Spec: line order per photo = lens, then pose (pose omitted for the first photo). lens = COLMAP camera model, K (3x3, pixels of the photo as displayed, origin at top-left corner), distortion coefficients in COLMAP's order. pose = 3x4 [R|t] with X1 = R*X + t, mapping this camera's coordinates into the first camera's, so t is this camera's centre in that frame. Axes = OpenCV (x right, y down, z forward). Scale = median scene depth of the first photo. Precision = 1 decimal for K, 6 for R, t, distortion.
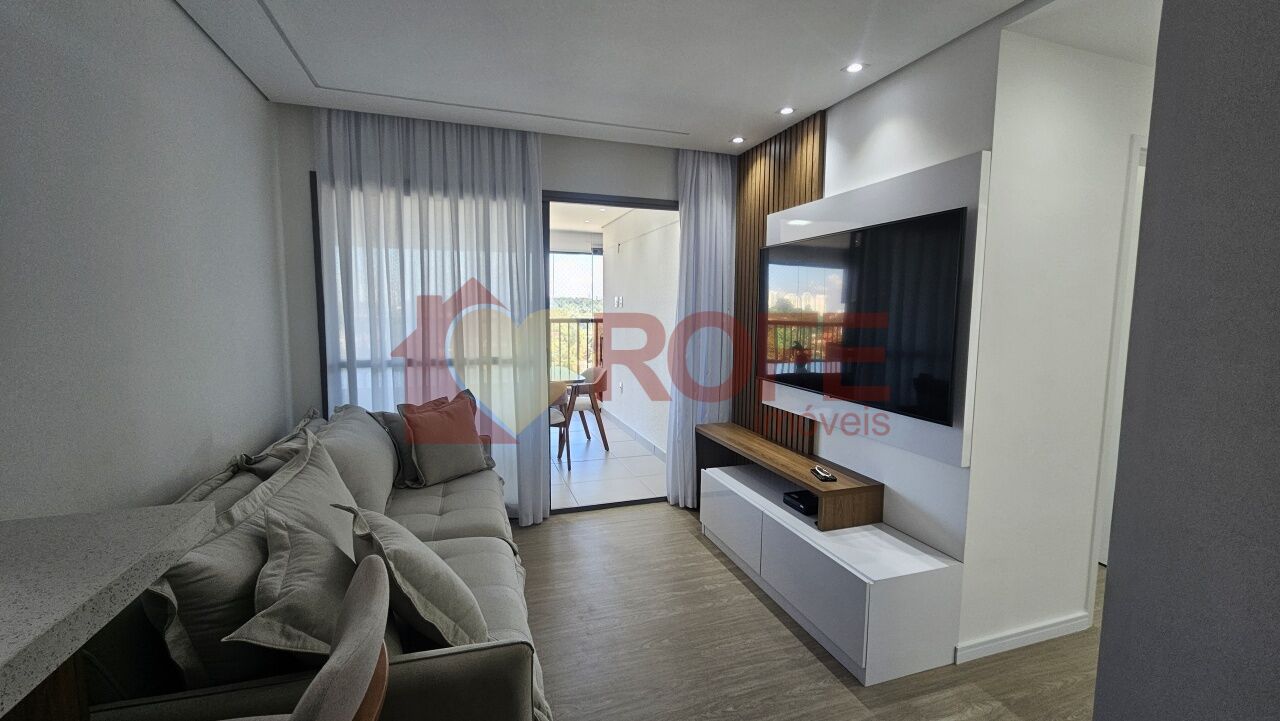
lens RADIAL K [[522.2, 0, 643.2], [0, 522.2, 364.2], [0, 0, 1]] dist [0.003333, 0.000443]
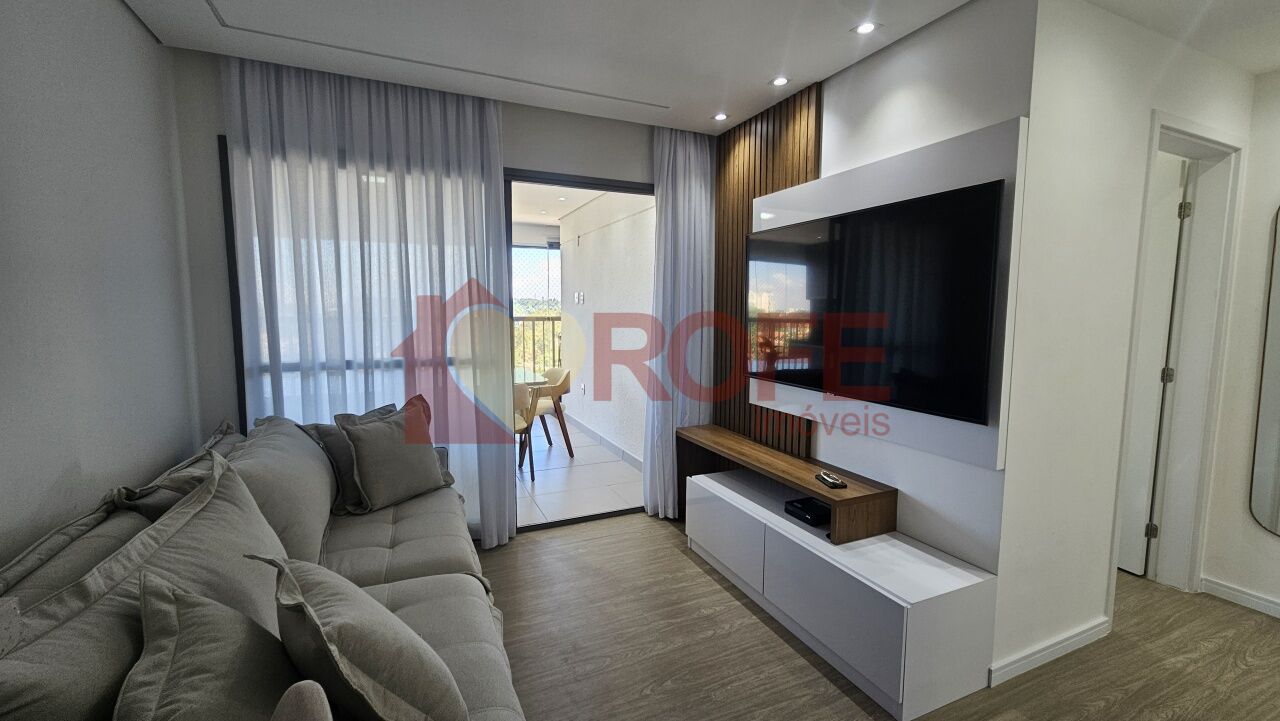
lens RADIAL K [[522.2, 0, 643.2], [0, 522.2, 364.2], [0, 0, 1]] dist [0.003333, 0.000443]
pose [[0.994965, -0.015310, 0.099042, -0.056979], [0.015416, 0.999881, -0.000304, 0.003821], [-0.099025, 0.001830, 0.995083, 0.111560]]
